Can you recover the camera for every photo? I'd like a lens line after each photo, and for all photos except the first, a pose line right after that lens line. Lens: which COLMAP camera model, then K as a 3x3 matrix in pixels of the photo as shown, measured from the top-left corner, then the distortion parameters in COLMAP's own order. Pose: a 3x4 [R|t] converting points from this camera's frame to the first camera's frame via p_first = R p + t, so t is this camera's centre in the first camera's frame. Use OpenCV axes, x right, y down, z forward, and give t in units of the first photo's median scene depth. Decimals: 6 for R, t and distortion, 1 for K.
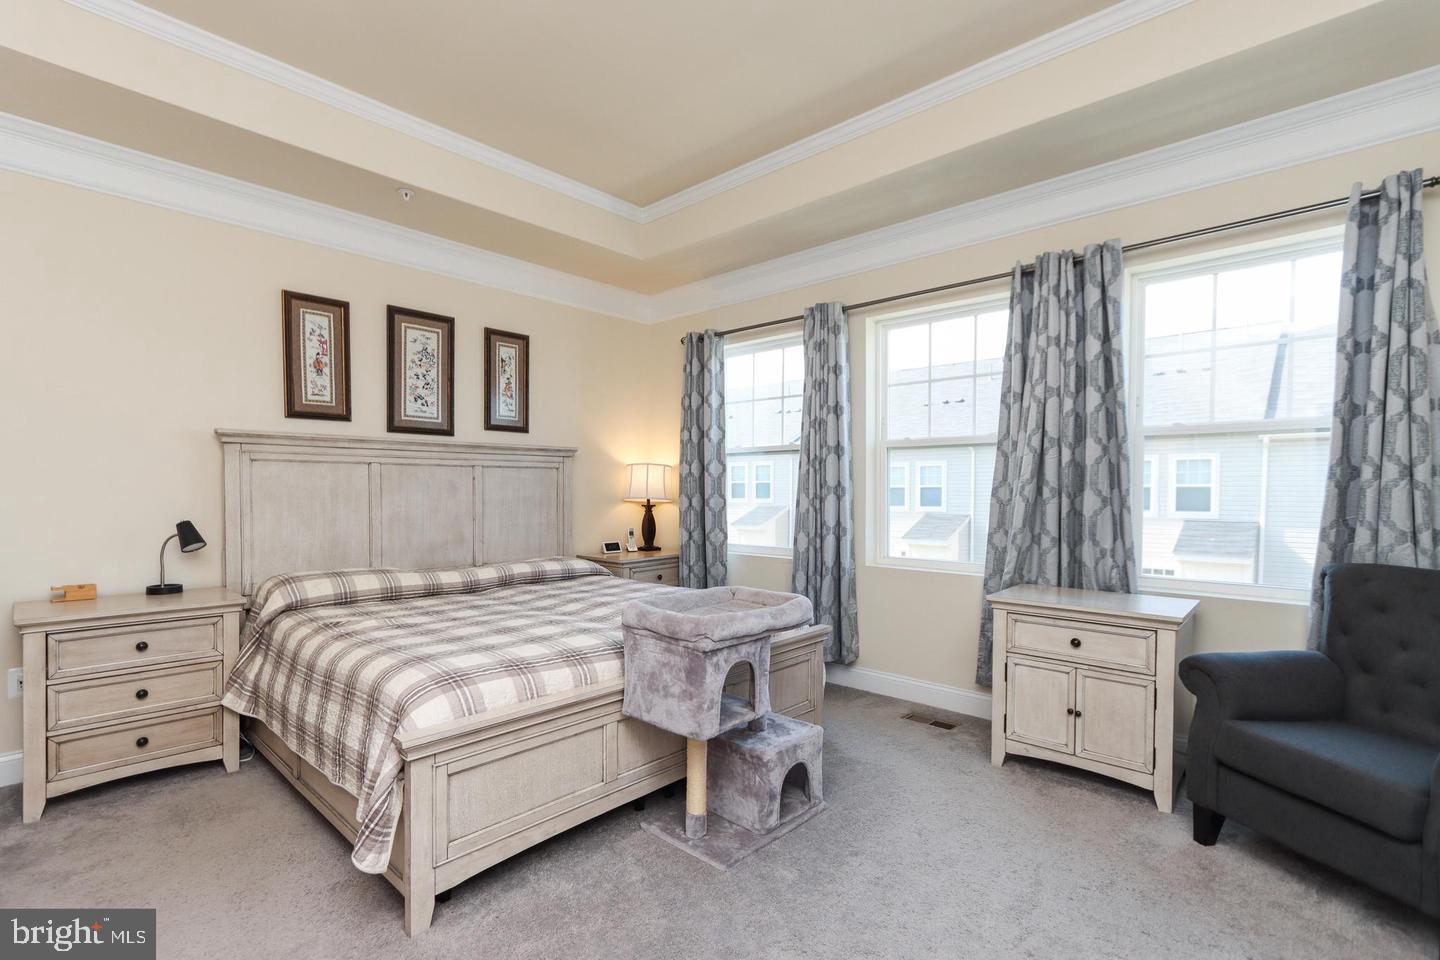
lens RADIAL K [[663.1, 0, 723.5], [0, 663.1, 491.7], [0, 0, 1]] dist [0.003127, -0.000030]
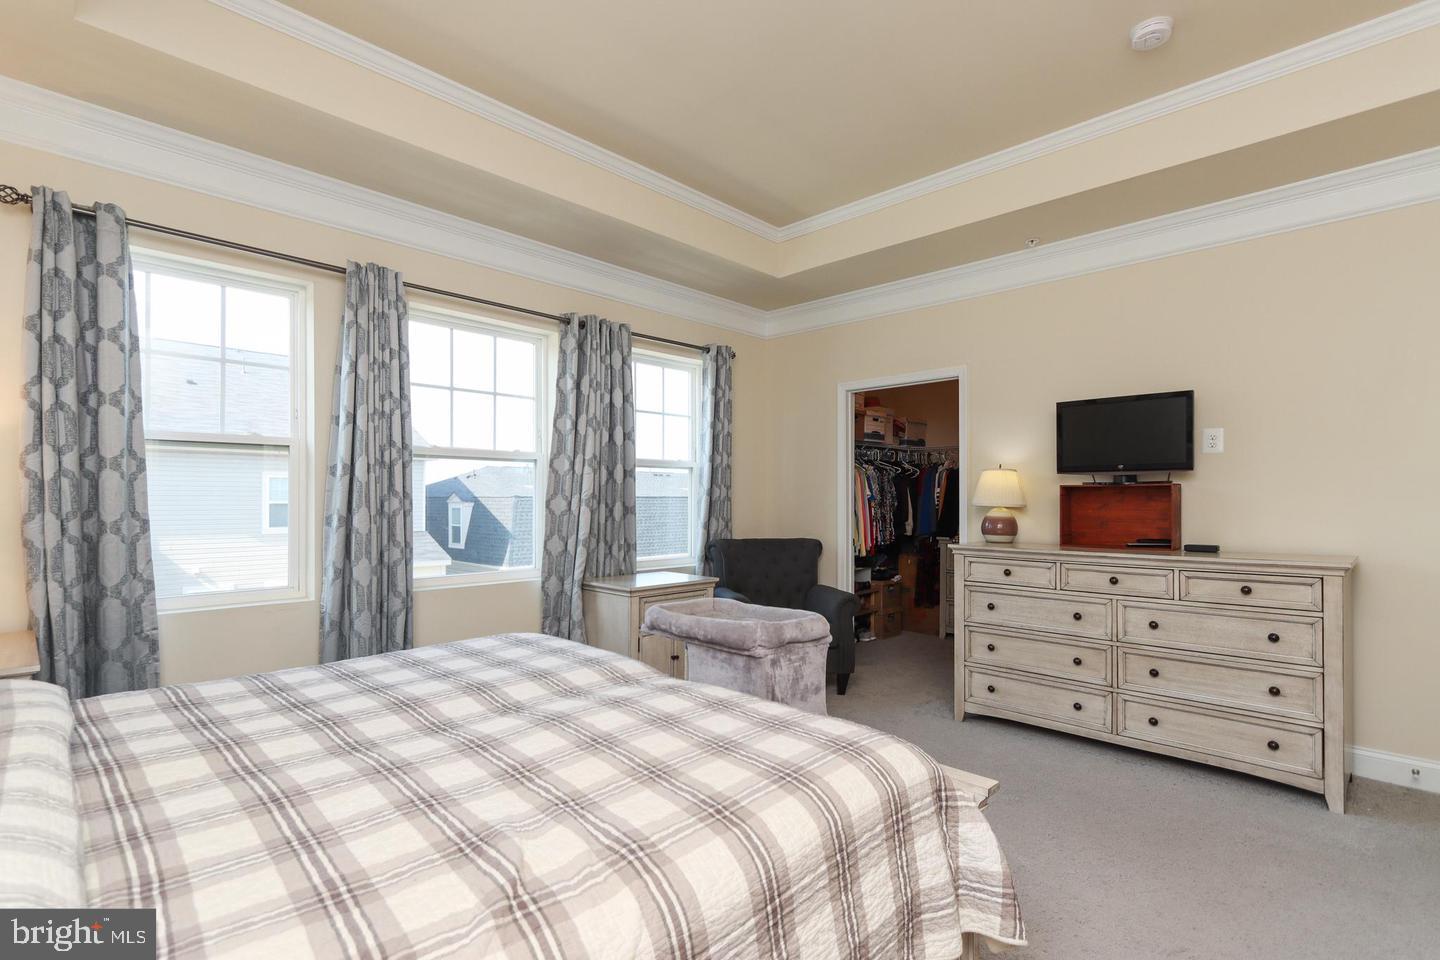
lens RADIAL K [[663.1, 0, 723.1], [0, 663.1, 489.9], [0, 0, 1]] dist [0.003127, -0.000030]
pose [[0.068607, 0.017340, 0.997493, -0.579325], [0.003978, 0.999836, -0.017654, -0.002858], [-0.997636, 0.005179, 0.068527, 0.516538]]
